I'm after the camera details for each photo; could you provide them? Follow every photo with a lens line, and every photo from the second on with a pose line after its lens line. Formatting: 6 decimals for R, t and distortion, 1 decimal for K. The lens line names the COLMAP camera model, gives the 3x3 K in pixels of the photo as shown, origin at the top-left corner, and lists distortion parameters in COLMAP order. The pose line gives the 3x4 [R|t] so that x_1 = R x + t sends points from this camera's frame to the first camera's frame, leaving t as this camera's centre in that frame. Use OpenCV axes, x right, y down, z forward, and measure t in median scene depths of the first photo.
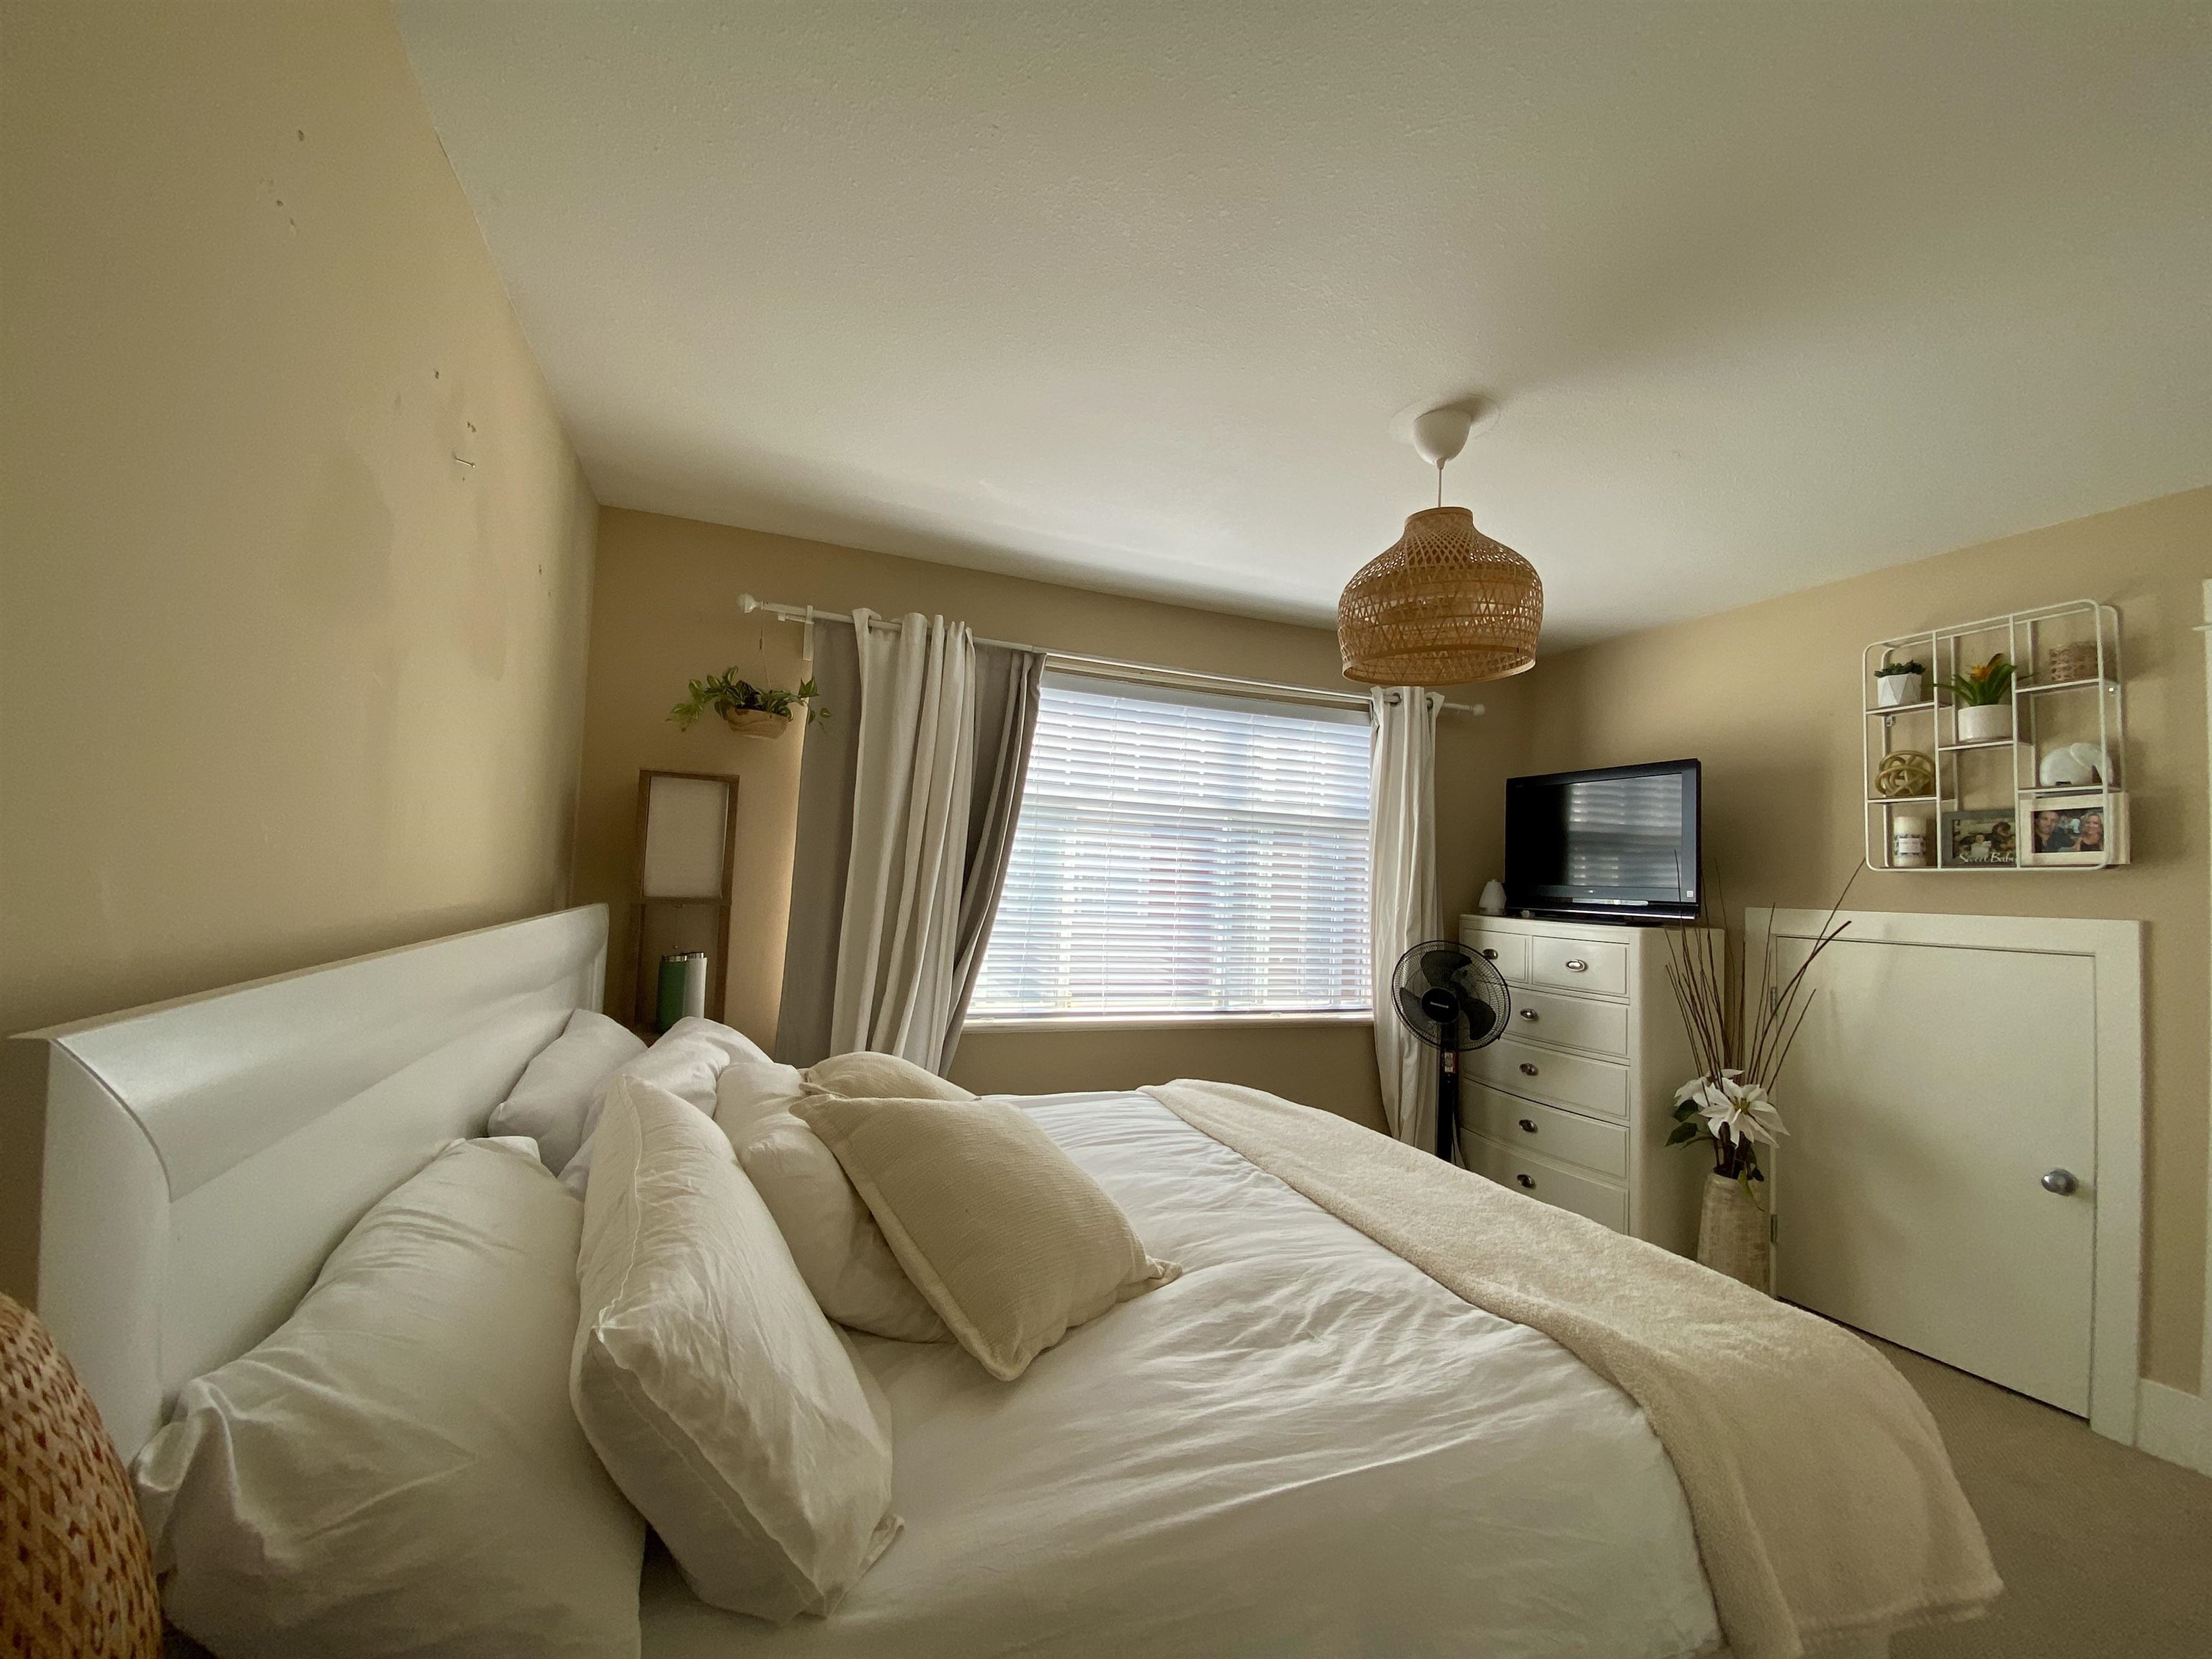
lens RADIAL K [[889.5, 0, 1106.5], [0, 889.5, 880.4], [0, 0, 1]] dist [0.000403, 0.000000]
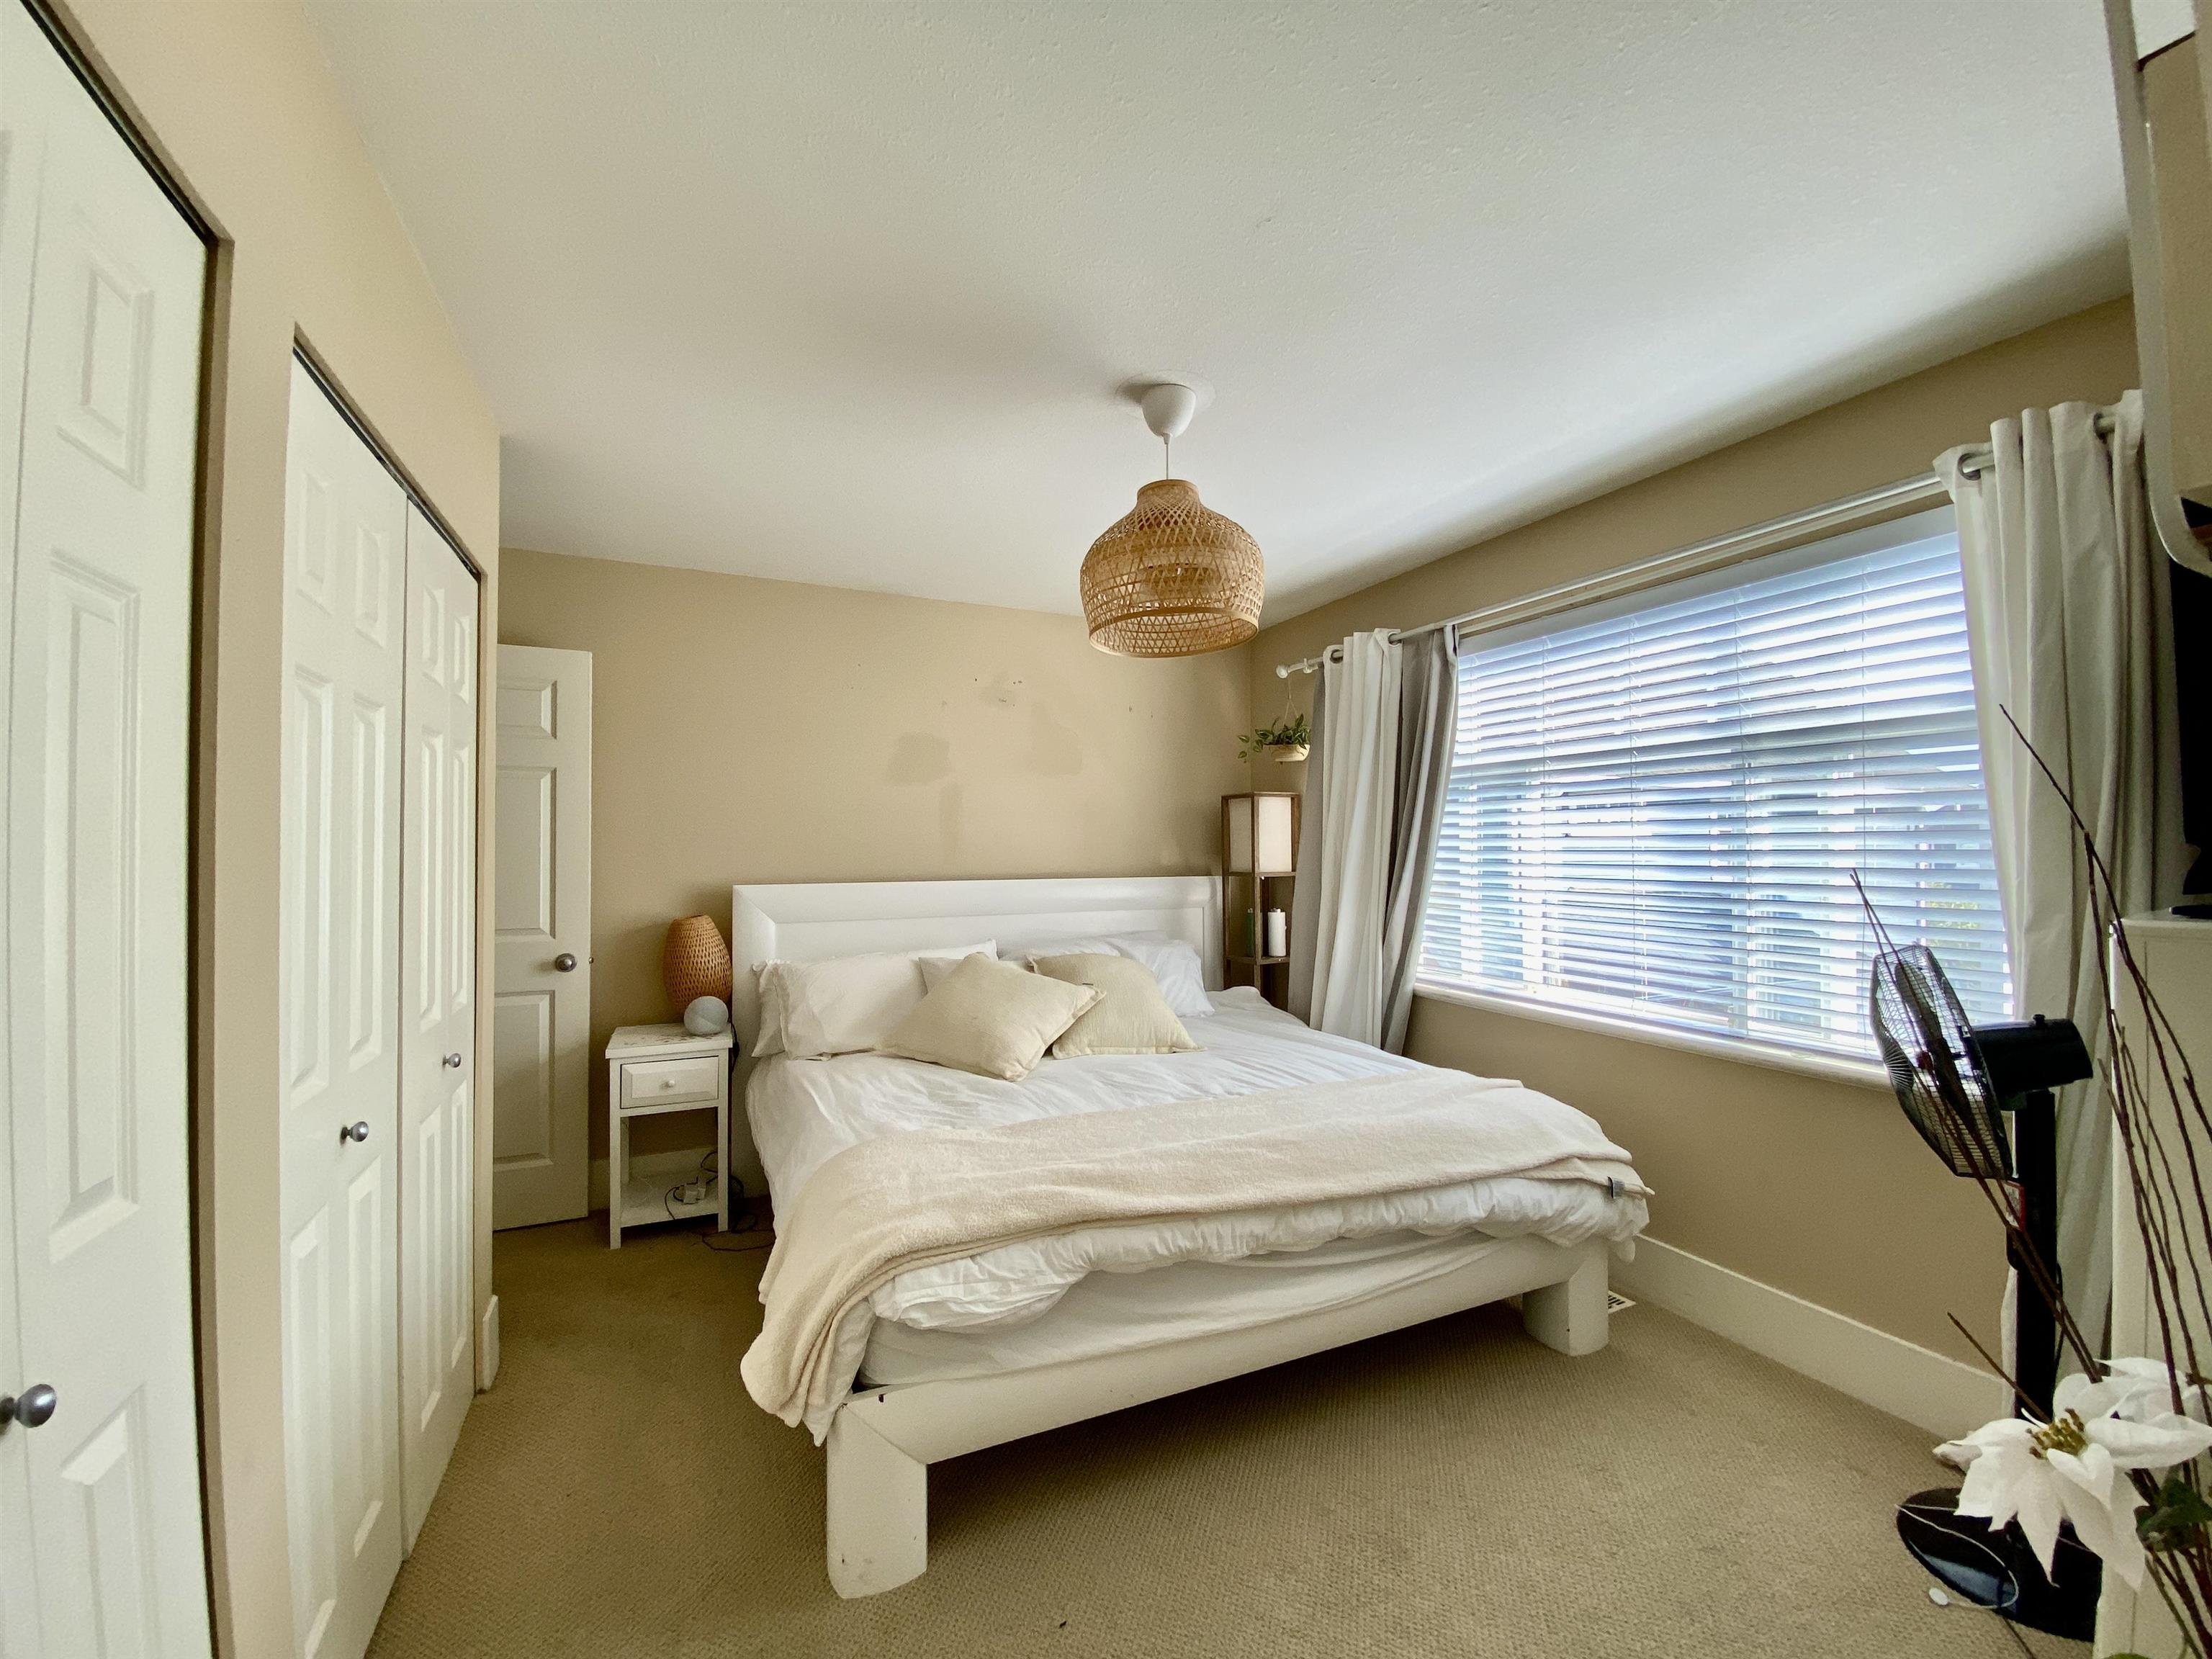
lens RADIAL K [[891.9, 0, 1105.1], [0, 891.9, 840.9], [0, 0, 1]] dist [0.002010, 0.000141]
pose [[0.055286, -0.060776, -0.996619, 1.411009], [-0.006531, 0.998102, -0.061229, 0.081781], [0.998449, 0.009894, 0.054784, 0.872820]]
